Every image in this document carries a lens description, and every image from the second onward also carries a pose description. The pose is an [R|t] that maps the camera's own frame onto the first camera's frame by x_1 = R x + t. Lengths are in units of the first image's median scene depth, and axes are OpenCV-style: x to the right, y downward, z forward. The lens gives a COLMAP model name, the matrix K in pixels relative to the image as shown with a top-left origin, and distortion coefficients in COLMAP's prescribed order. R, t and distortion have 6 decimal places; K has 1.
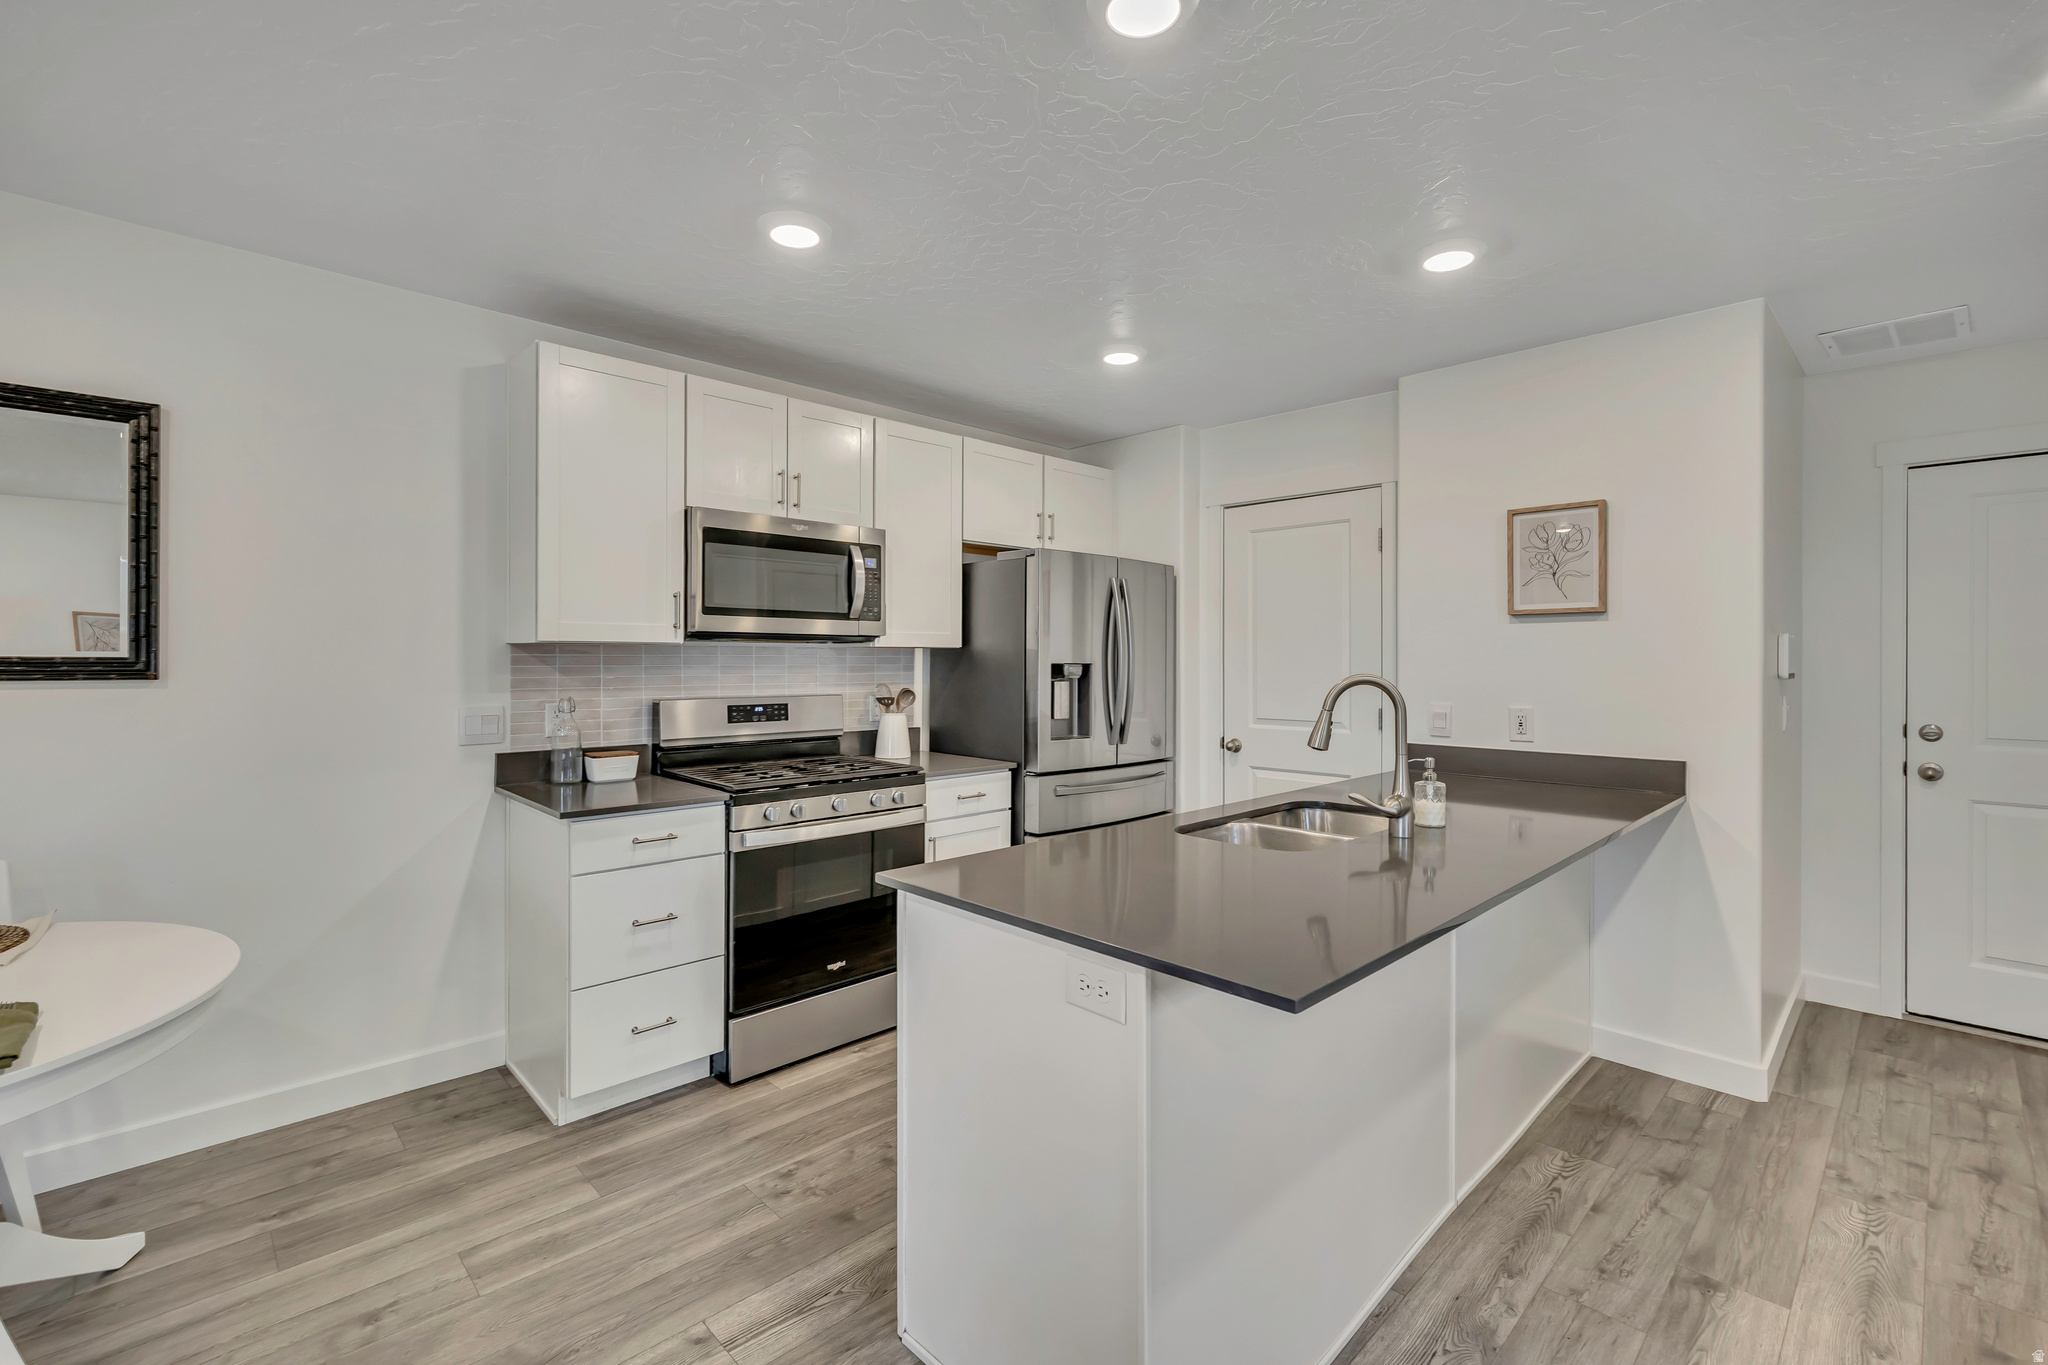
lens RADIAL K [[895.2, 0, 1019.6], [0, 895.2, 657.7], [0, 0, 1]] dist [-0.000746, -0.000021]
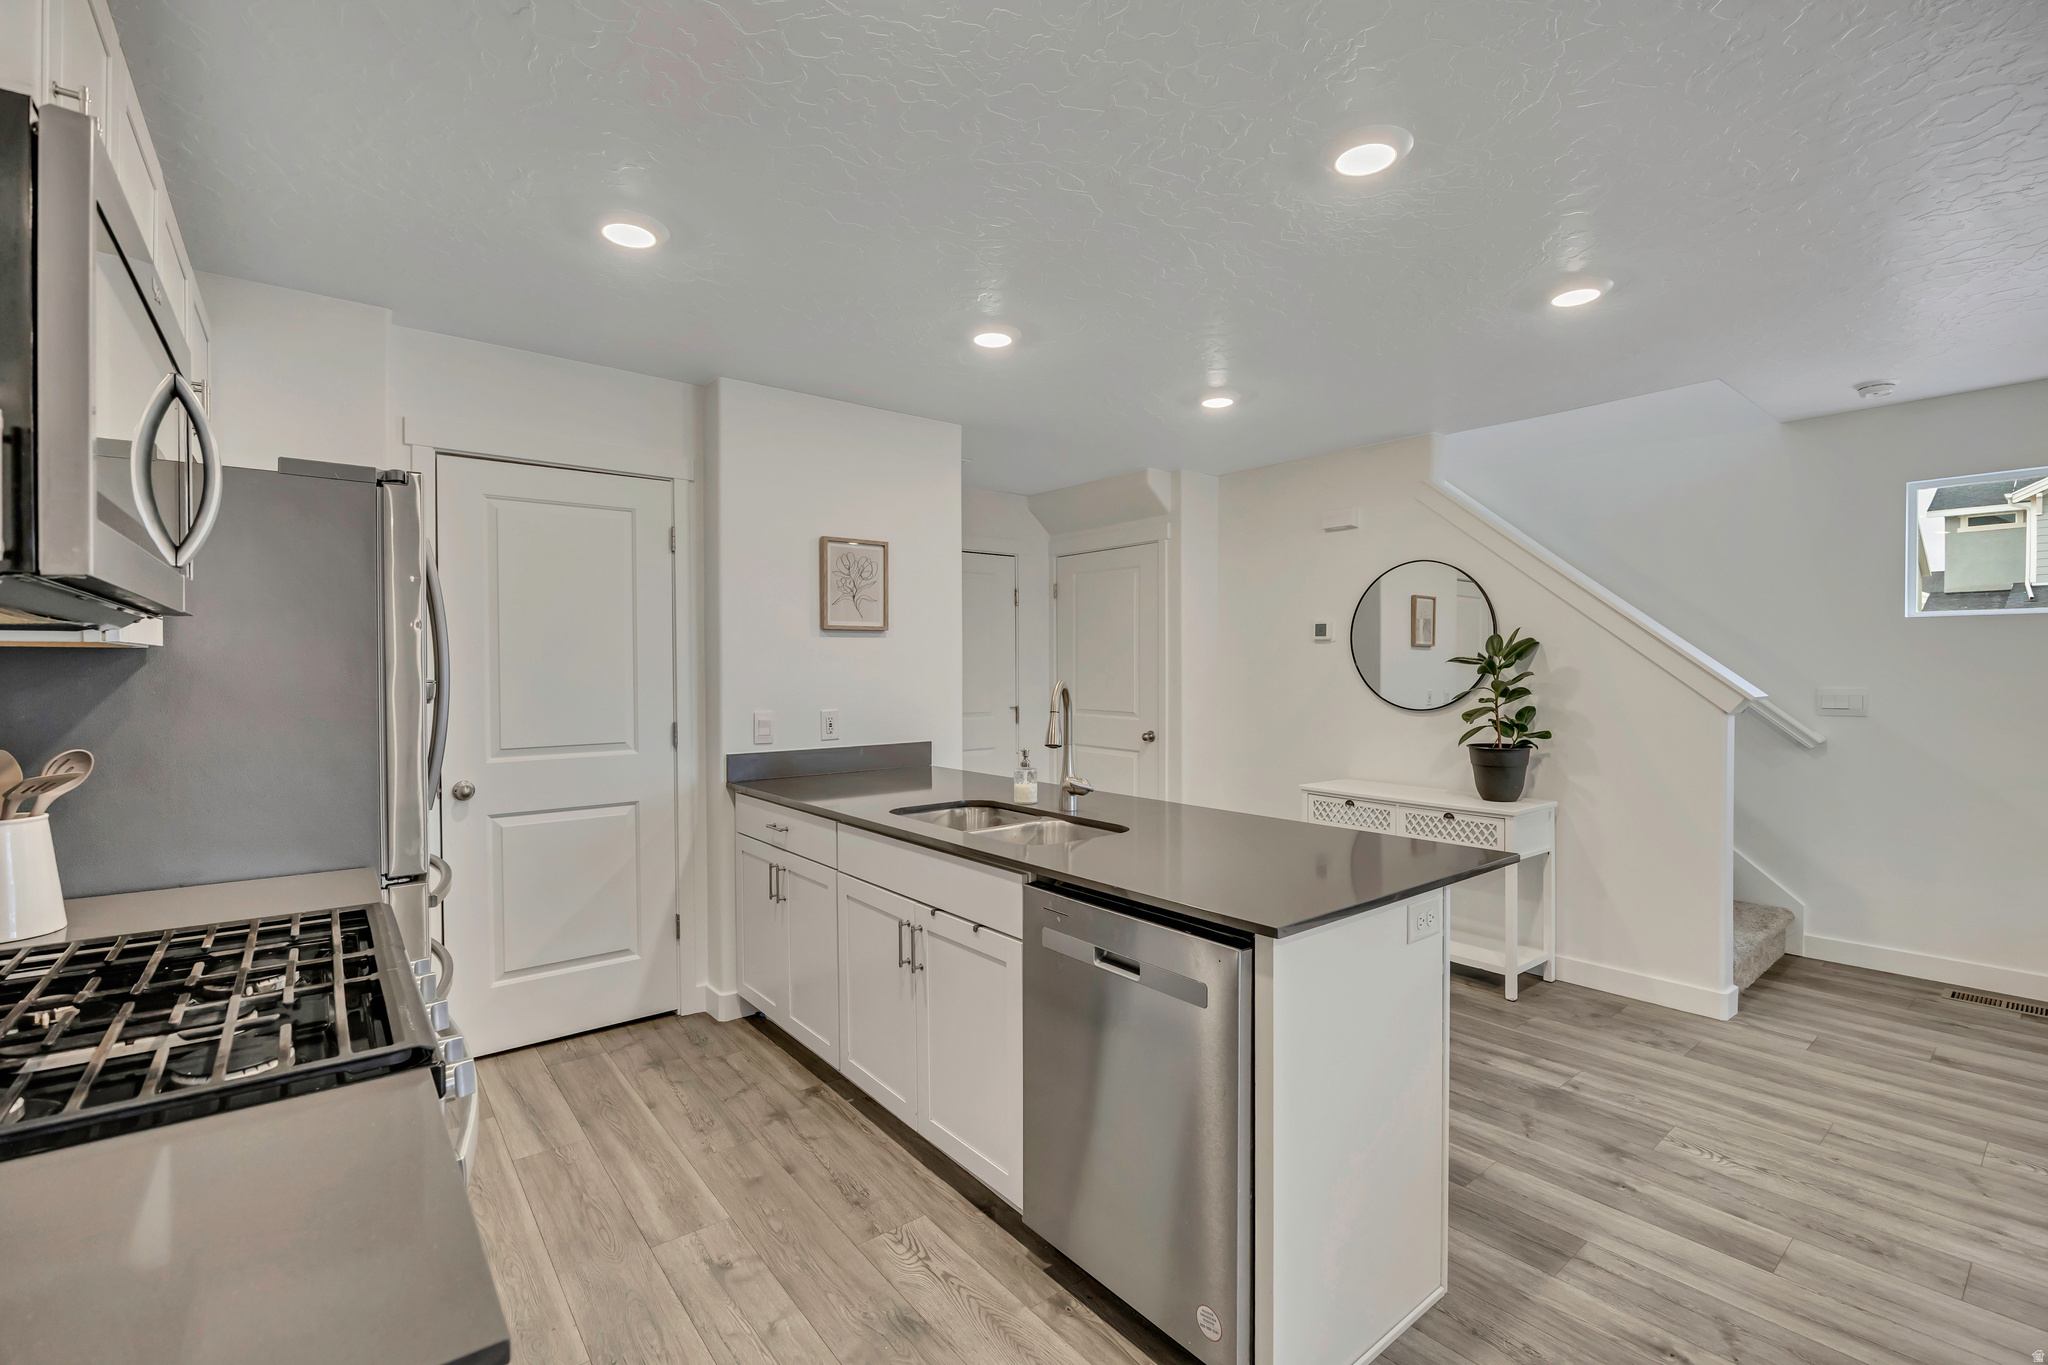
lens RADIAL K [[908.5, 0, 1036.2], [0, 908.5, 660.1], [0, 0, 1]] dist [-0.000907, -0.000079]
pose [[0.079946, 0.005194, 0.996786, -0.615838], [0.003054, 0.999980, -0.005456, -0.001485], [-0.996795, 0.003481, 0.079928, 0.687683]]
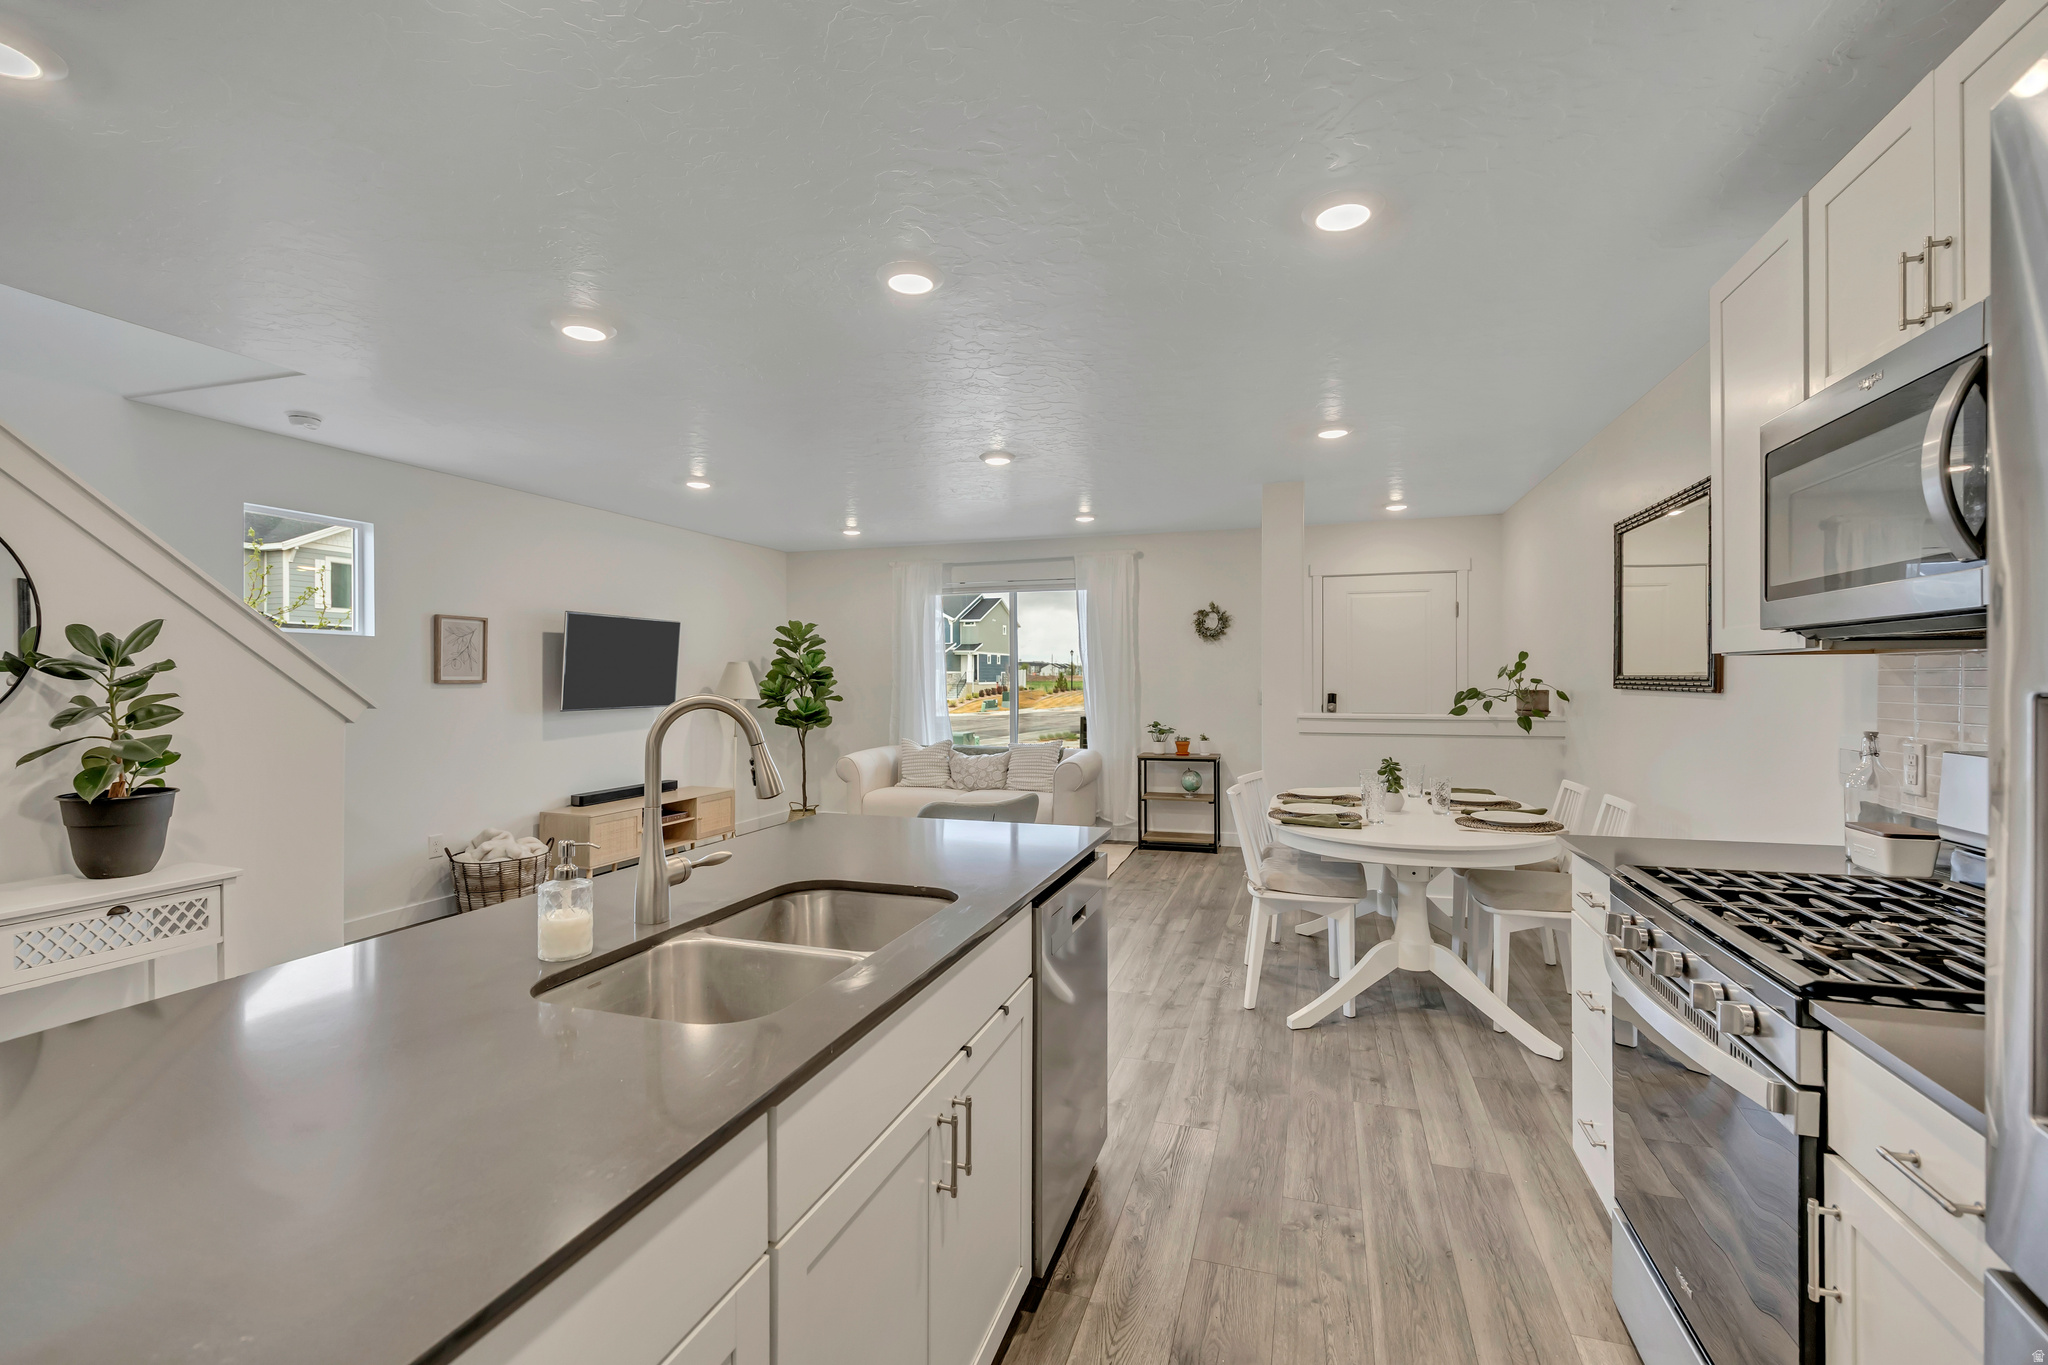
lens RADIAL K [[889.3, 0, 1027.0], [0, 889.3, 678.5], [0, 0, 1]] dist [-0.001208, 0.000946]
pose [[-0.884165, -0.000895, -0.467174, 0.360732], [-0.001123, 0.999999, 0.000210, 0.003734], [0.467173, 0.000711, -0.884166, 1.289426]]
